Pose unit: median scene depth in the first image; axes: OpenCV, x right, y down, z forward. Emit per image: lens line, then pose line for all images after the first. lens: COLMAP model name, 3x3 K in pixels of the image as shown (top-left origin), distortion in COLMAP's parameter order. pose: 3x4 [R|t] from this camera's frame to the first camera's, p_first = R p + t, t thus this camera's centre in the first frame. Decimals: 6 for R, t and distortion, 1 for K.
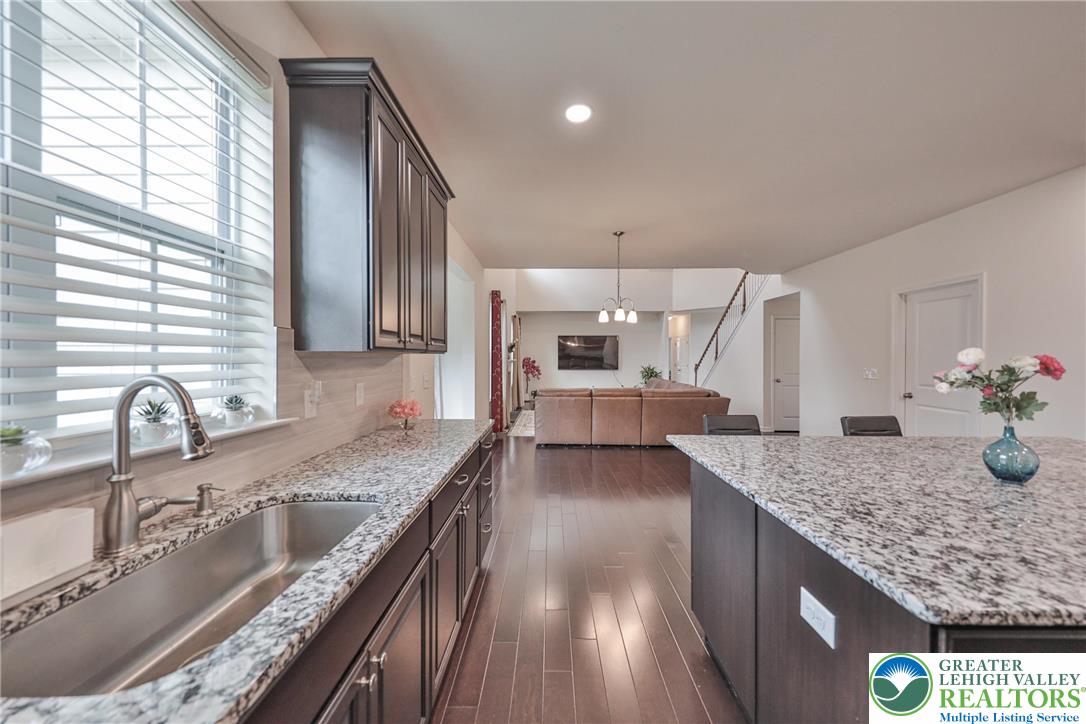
lens RADIAL K [[383.8, 0, 538.7], [0, 383.8, 360.3], [0, 0, 1]] dist [0.001296, -0.002232]
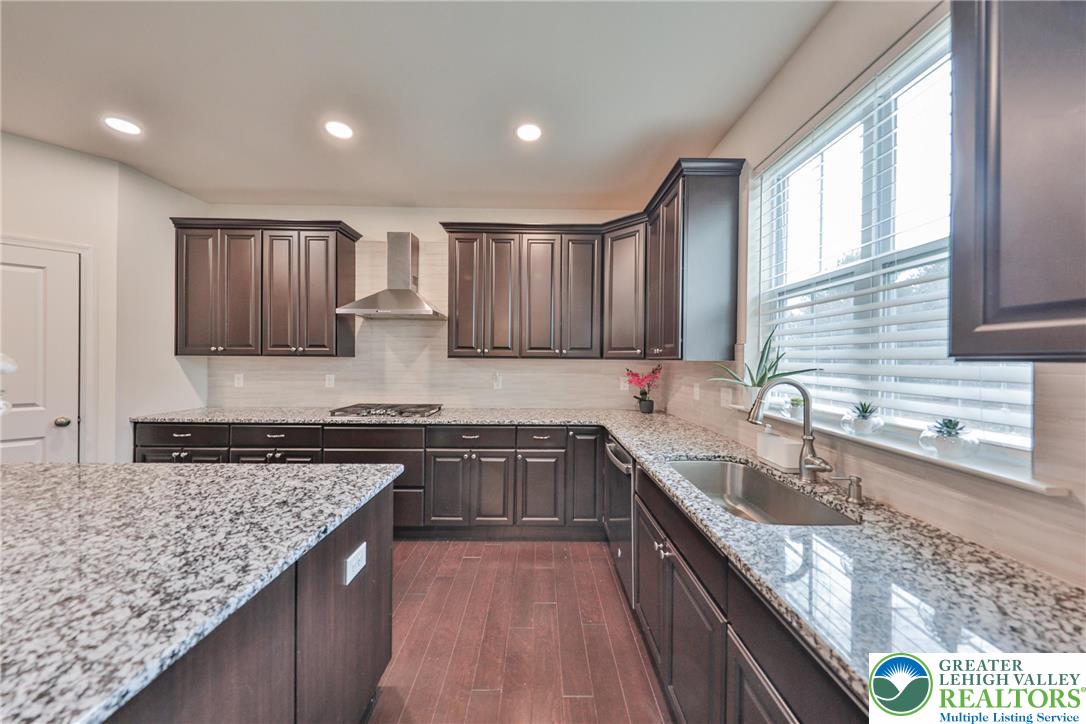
lens RADIAL K [[365.8, 0, 545.4], [0, 365.8, 361.7], [0, 0, 1]] dist [0.000855, -0.002604]
pose [[-0.998763, -0.008735, -0.048951, 0.121571], [-0.009408, 0.999864, 0.013542, -0.032010], [0.048826, 0.013986, -0.998709, 1.848500]]
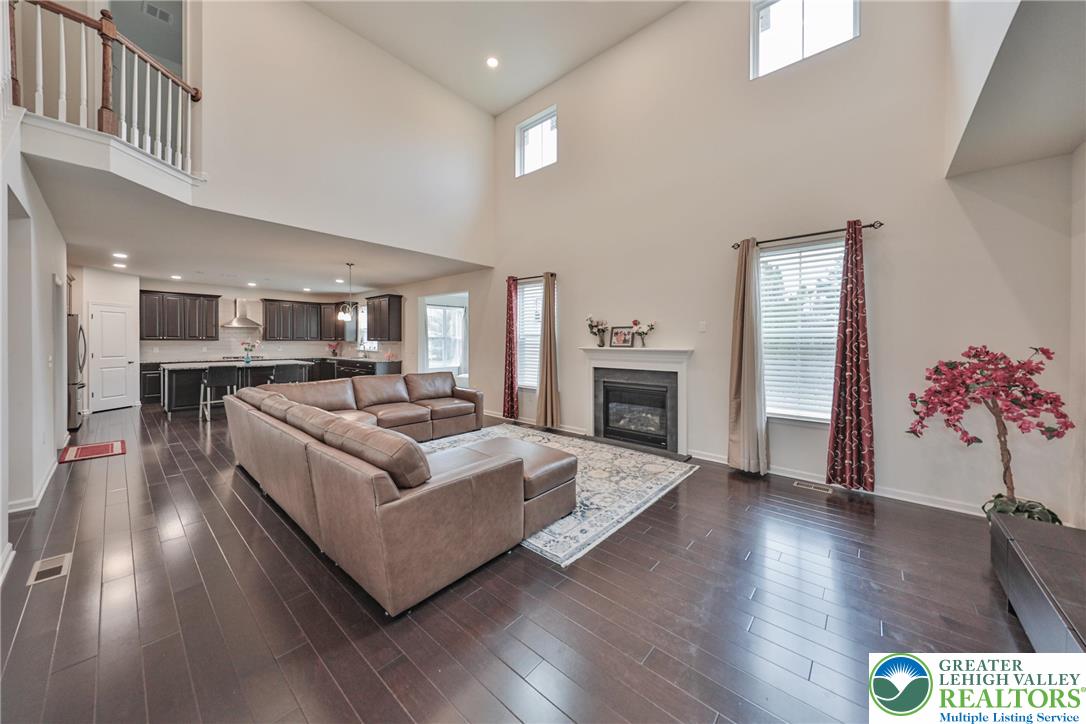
lens RADIAL K [[370.1, 0, 548.4], [0, 370.1, 349.1], [0, 0, 1]] dist [0.000247, -0.000129]
pose [[-0.625810, 0.014175, -0.779847, 3.054235], [-0.007920, 0.999668, 0.024526, -0.082794], [0.779936, 0.021525, -0.625489, 8.985062]]
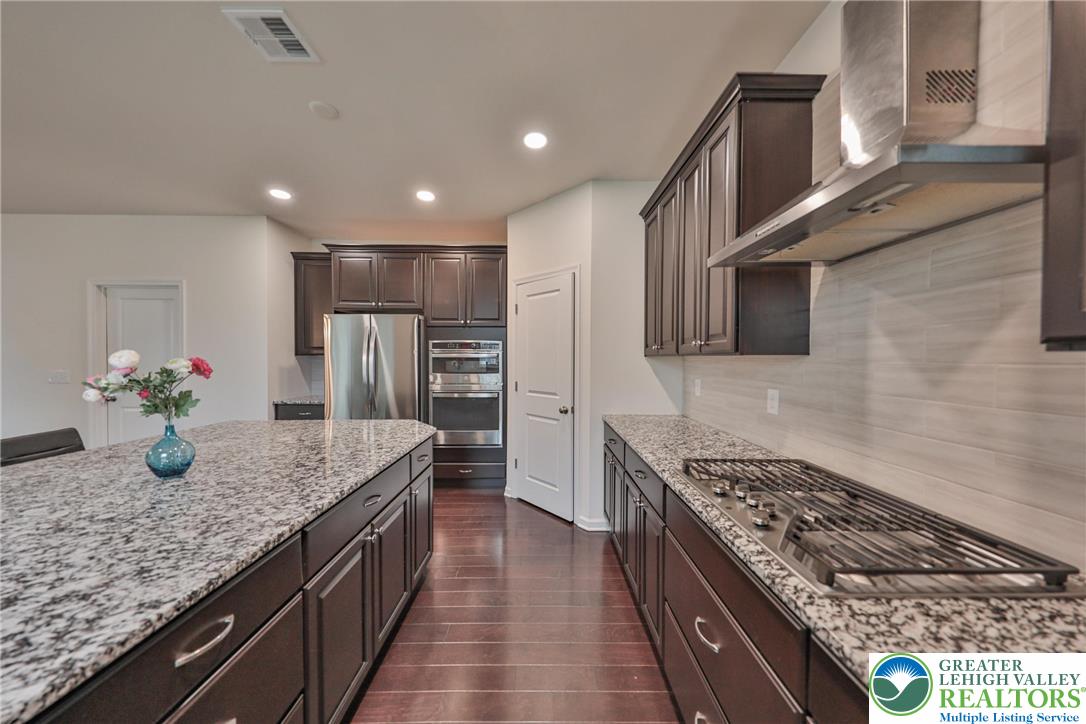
lens RADIAL K [[362.0, 0, 545.8], [0, 362.0, 361.8], [0, 0, 1]] dist [0.000611, -0.000317]
pose [[-0.041490, -0.011030, 0.999078, 0.209818], [0.002809, 0.999934, 0.011156, -0.011146], [-0.999135, 0.003269, -0.041456, 0.003834]]
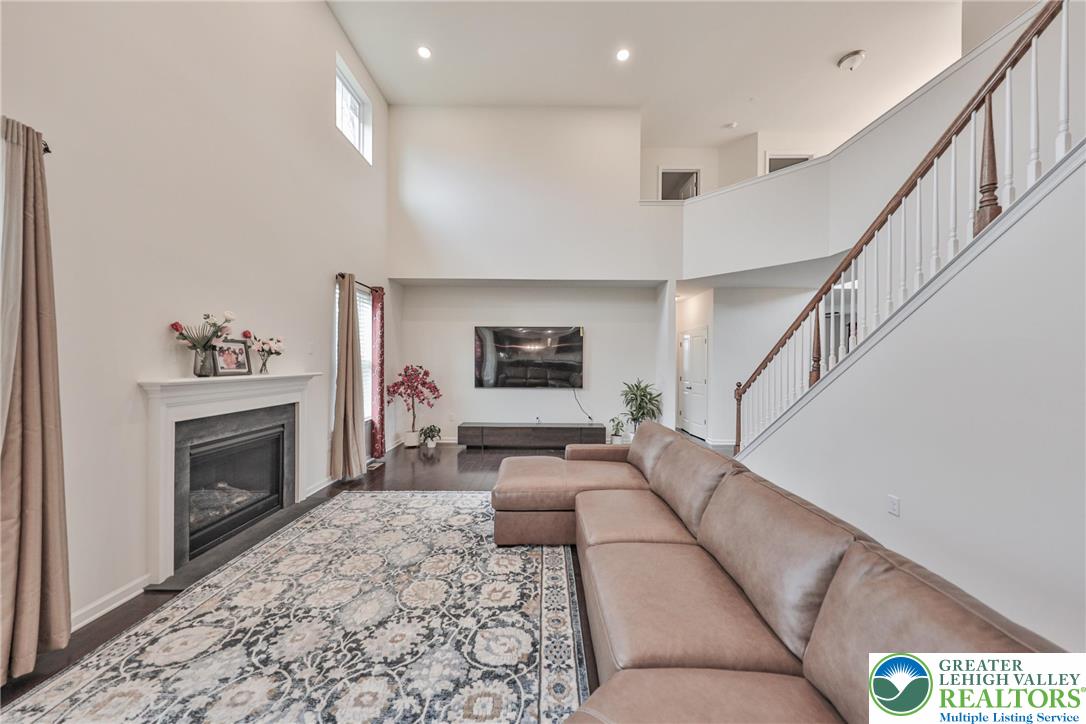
lens RADIAL K [[362.0, 0, 545.8], [0, 362.0, 361.8], [0, 0, 1]] dist [0.000611, -0.000317]
pose [[0.999344, 0.007062, 0.035513, 1.309685], [-0.006715, 0.999929, -0.009892, -0.089412], [-0.035581, 0.009647, 0.999320, 4.718642]]
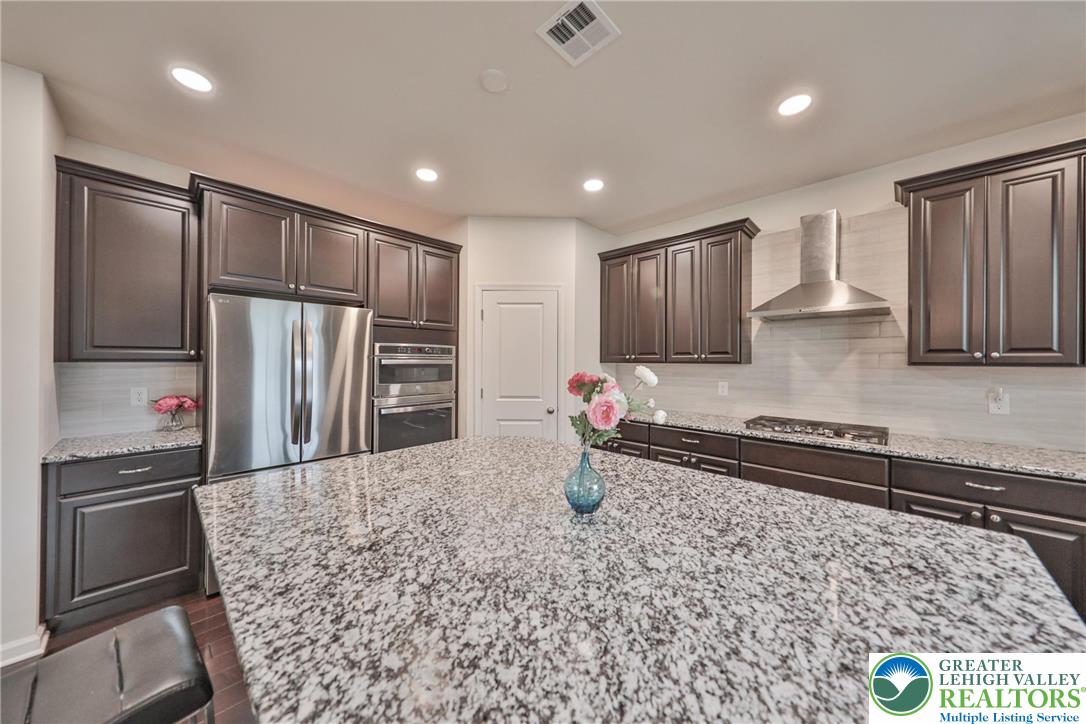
lens RADIAL K [[364.8, 0, 544.5], [0, 364.8, 359.1], [0, 0, 1]] dist [0.010768, -0.003774]
pose [[-0.747861, -0.000682, 0.663855, 0.807690], [-0.000358, 1.000000, 0.000625, -0.050200], [-0.663856, 0.000230, -0.747861, 1.873914]]
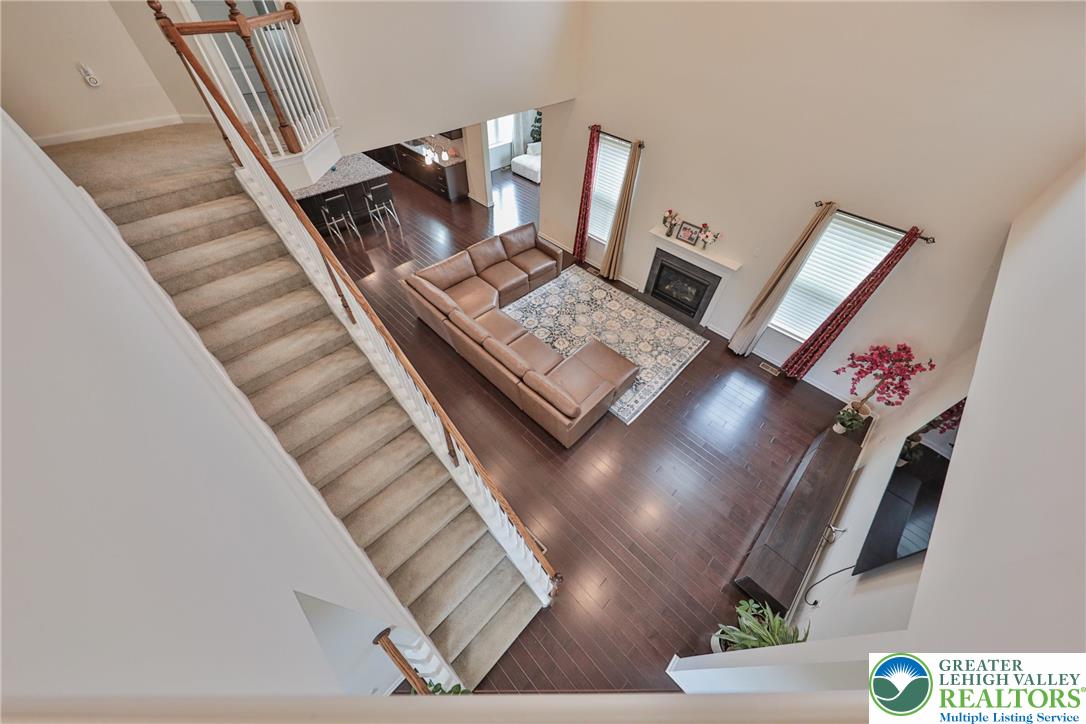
lens RADIAL K [[357.4, 0, 543.0], [0, 357.4, 368.4], [0, 0, 1]] dist [0.000600, -0.000061]
pose [[-0.678534, 0.545592, -0.491854, 3.919259], [-0.039714, 0.641356, 0.766215, -2.481760], [0.733494, 0.539436, -0.413515, 8.555447]]
